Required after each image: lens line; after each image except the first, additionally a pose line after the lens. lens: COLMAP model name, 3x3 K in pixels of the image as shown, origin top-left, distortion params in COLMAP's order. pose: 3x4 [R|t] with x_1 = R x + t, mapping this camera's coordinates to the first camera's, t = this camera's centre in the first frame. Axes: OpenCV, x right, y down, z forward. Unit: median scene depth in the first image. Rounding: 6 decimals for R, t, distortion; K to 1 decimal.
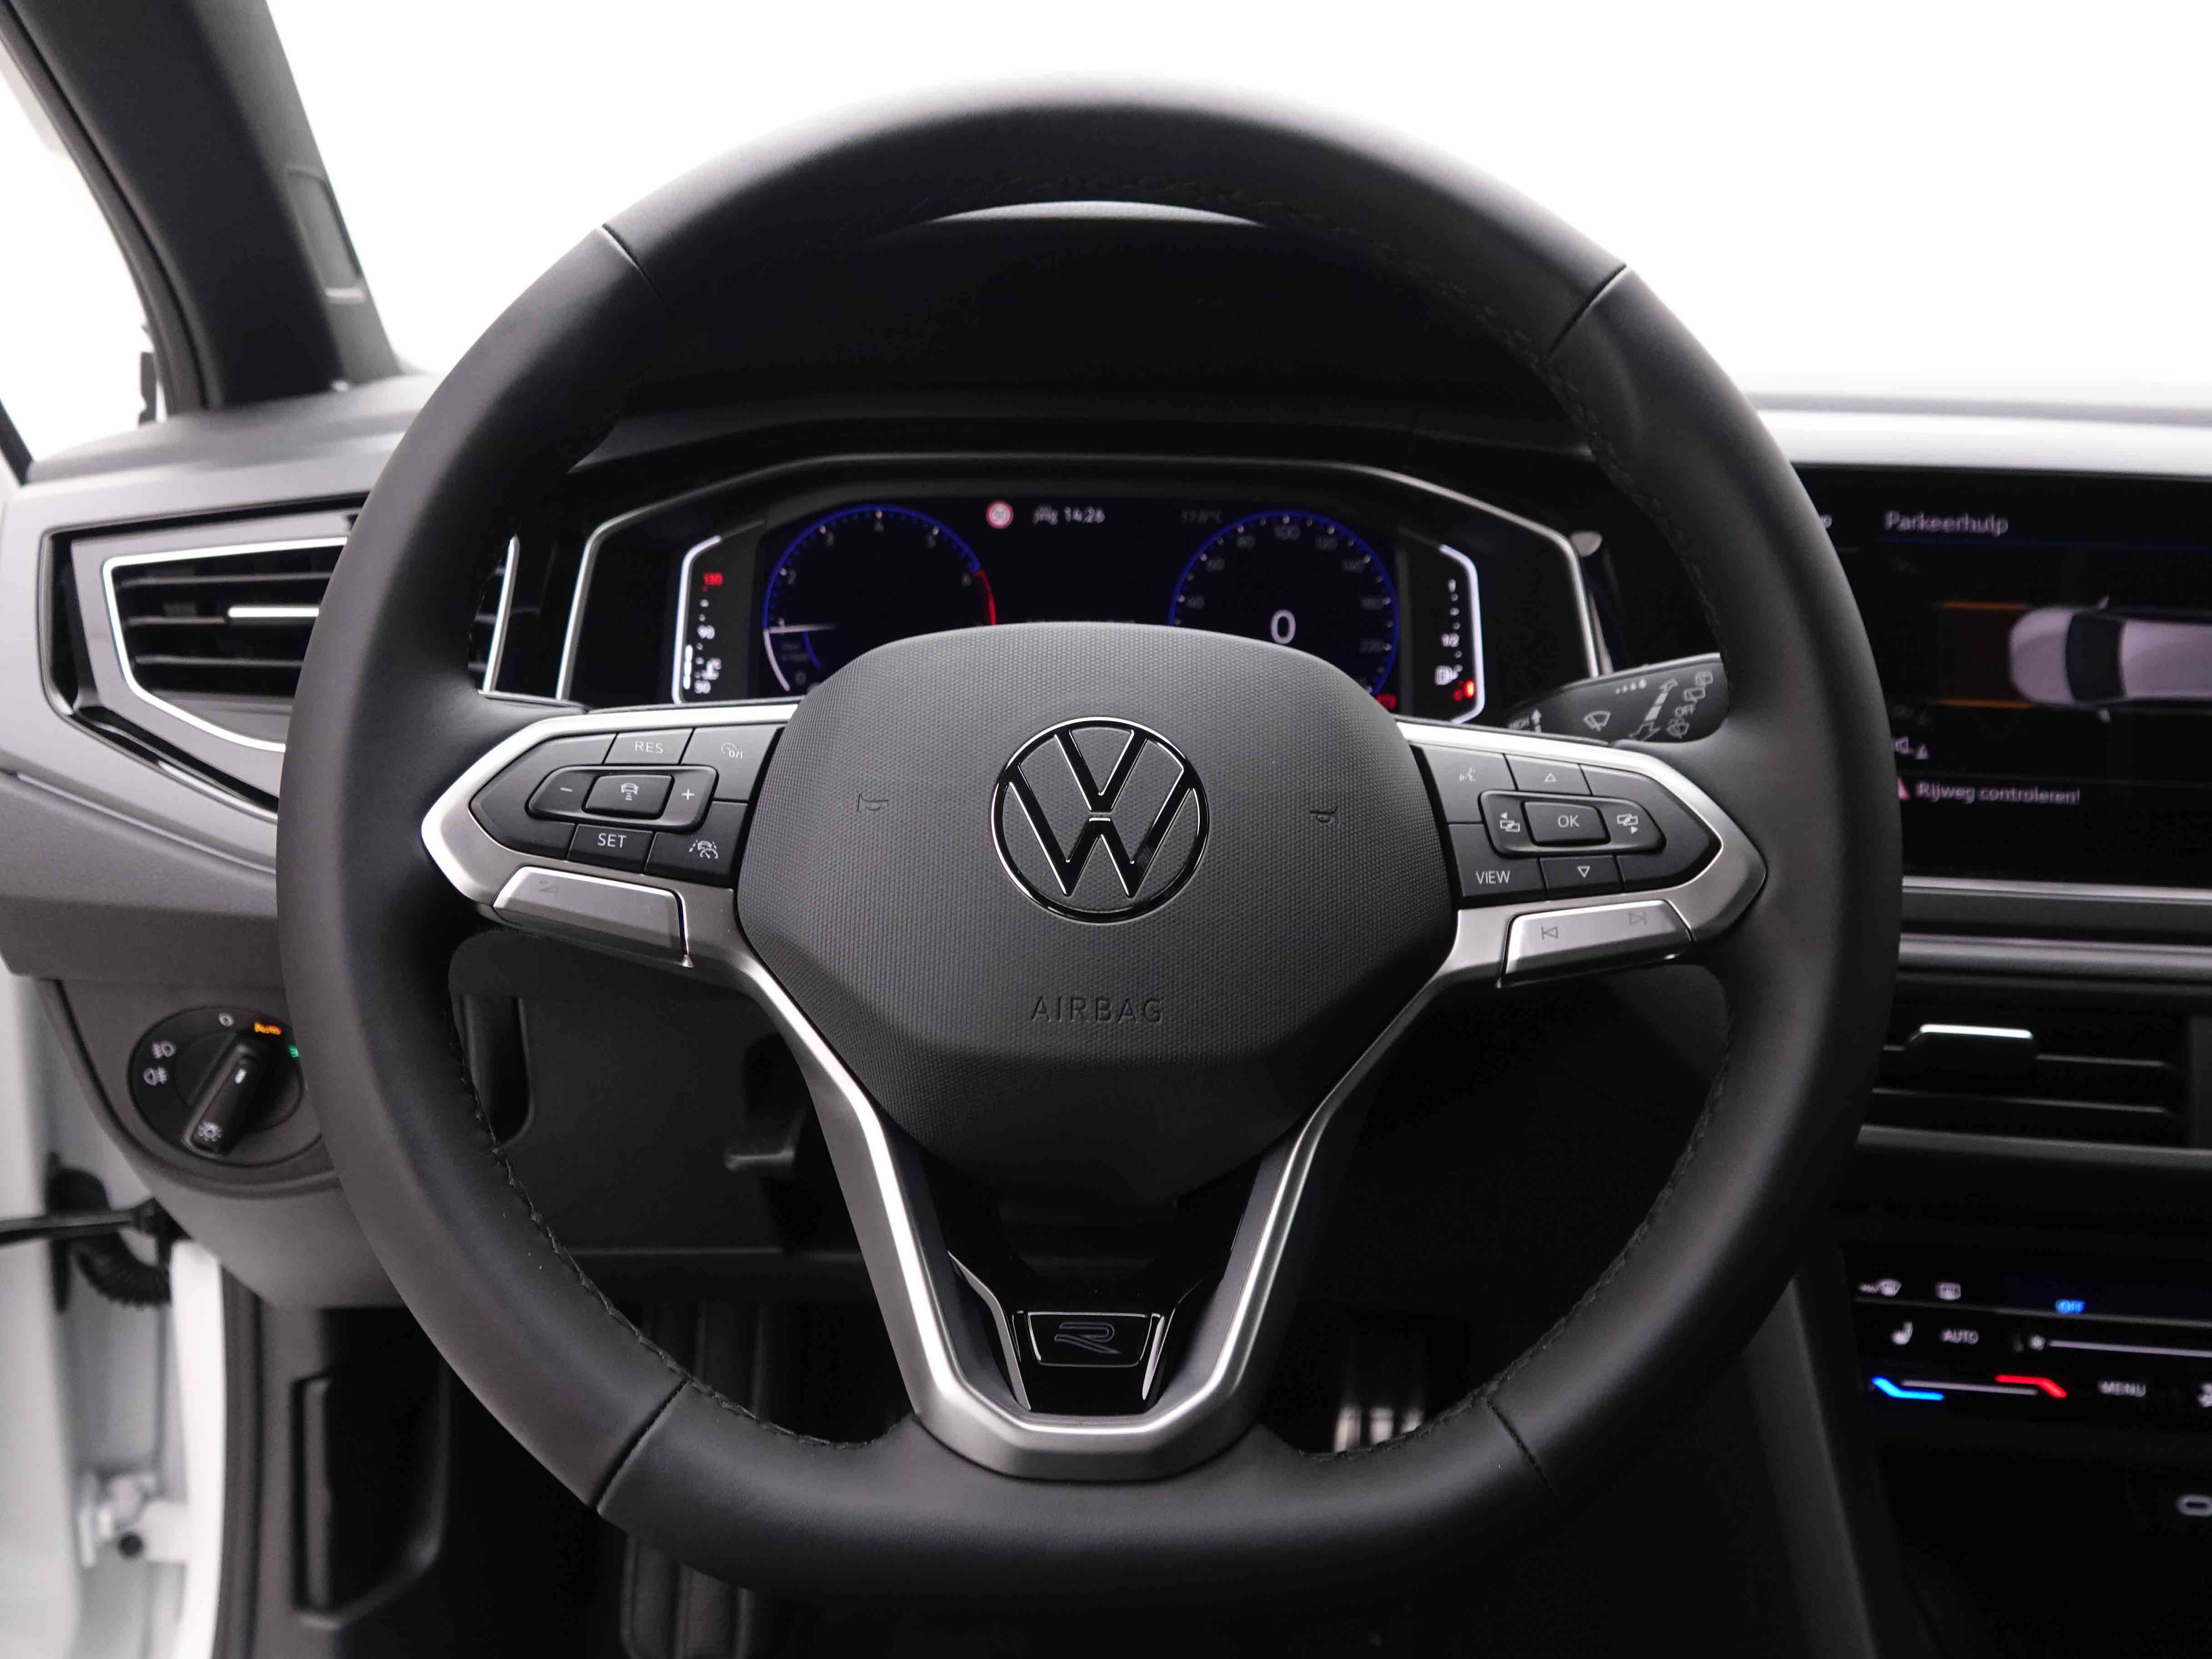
lens RADIAL K [[1750.4, 0, 1112.5], [0, 1750.4, 839.2], [0, 0, 1]] dist [0.002580, -0.007123]
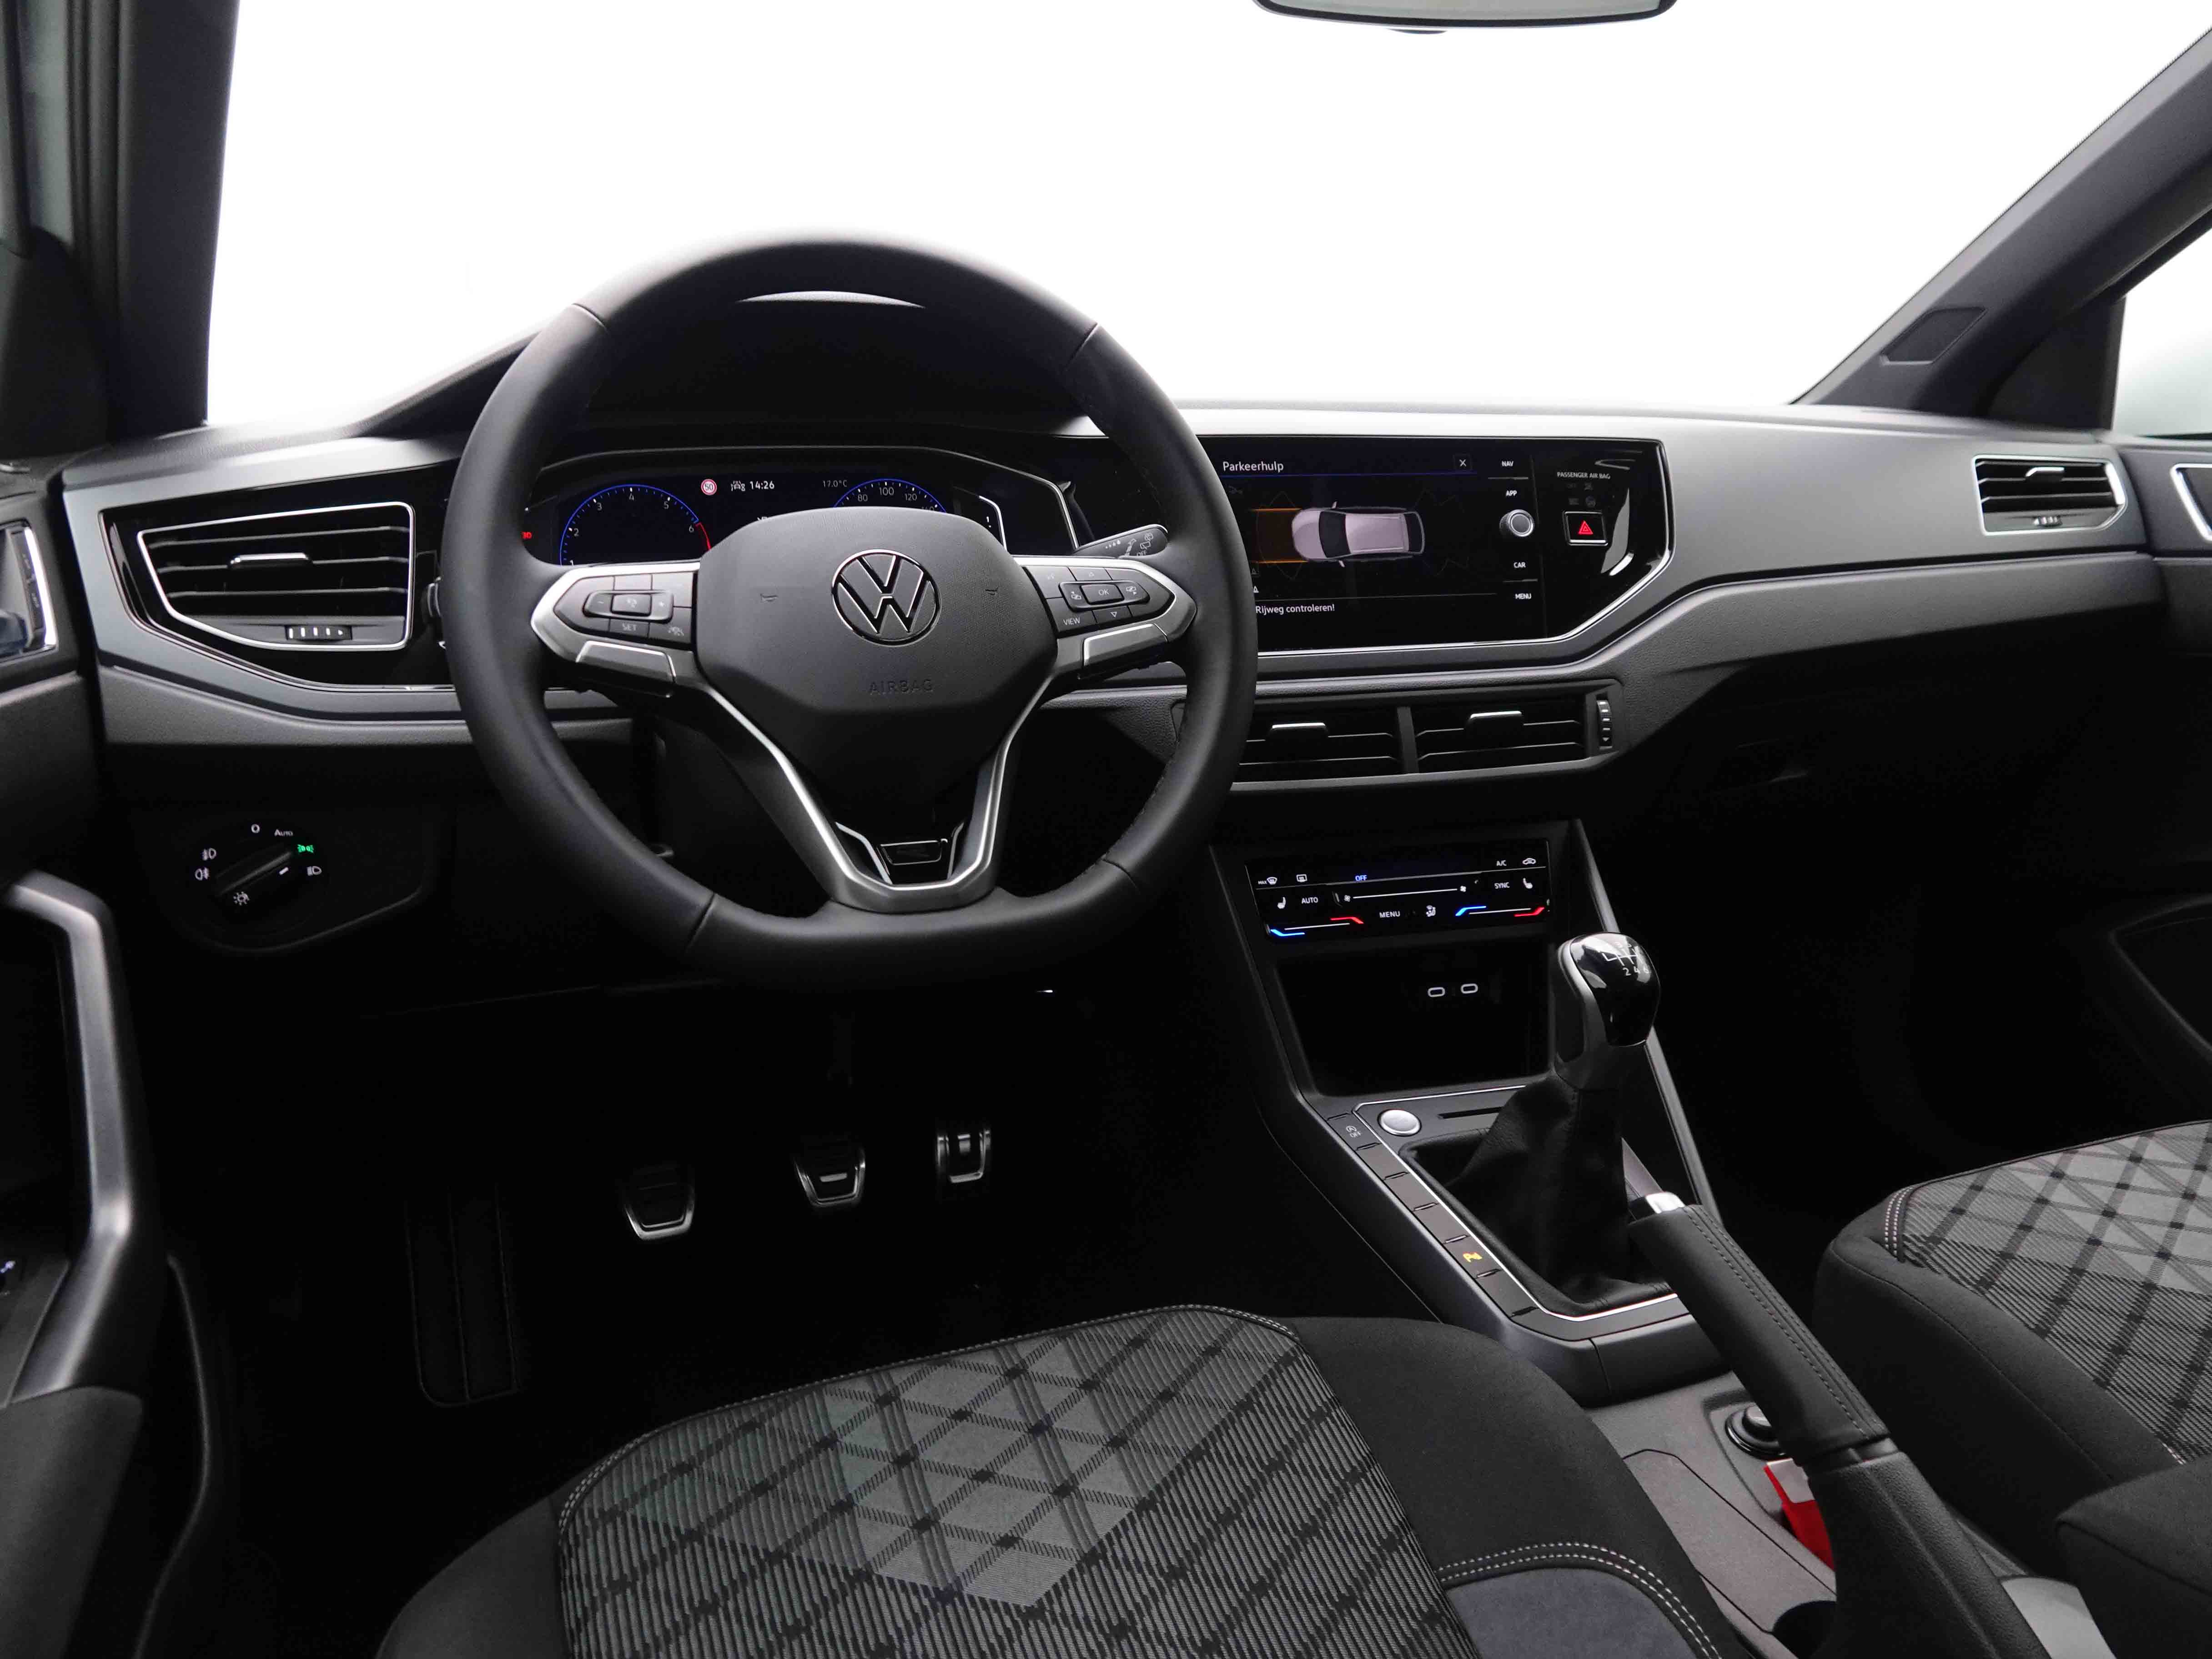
lens RADIAL K [[1559.0, 0, 1104.0], [0, 1559.0, 825.6], [0, 0, 1]] dist [-0.025072, -0.008962]
pose [[0.939340, -0.106615, 0.325995, -0.340279], [0.112332, 0.993670, 0.001296, 0.243253], [-0.324070, 0.035402, 0.945370, -0.669416]]
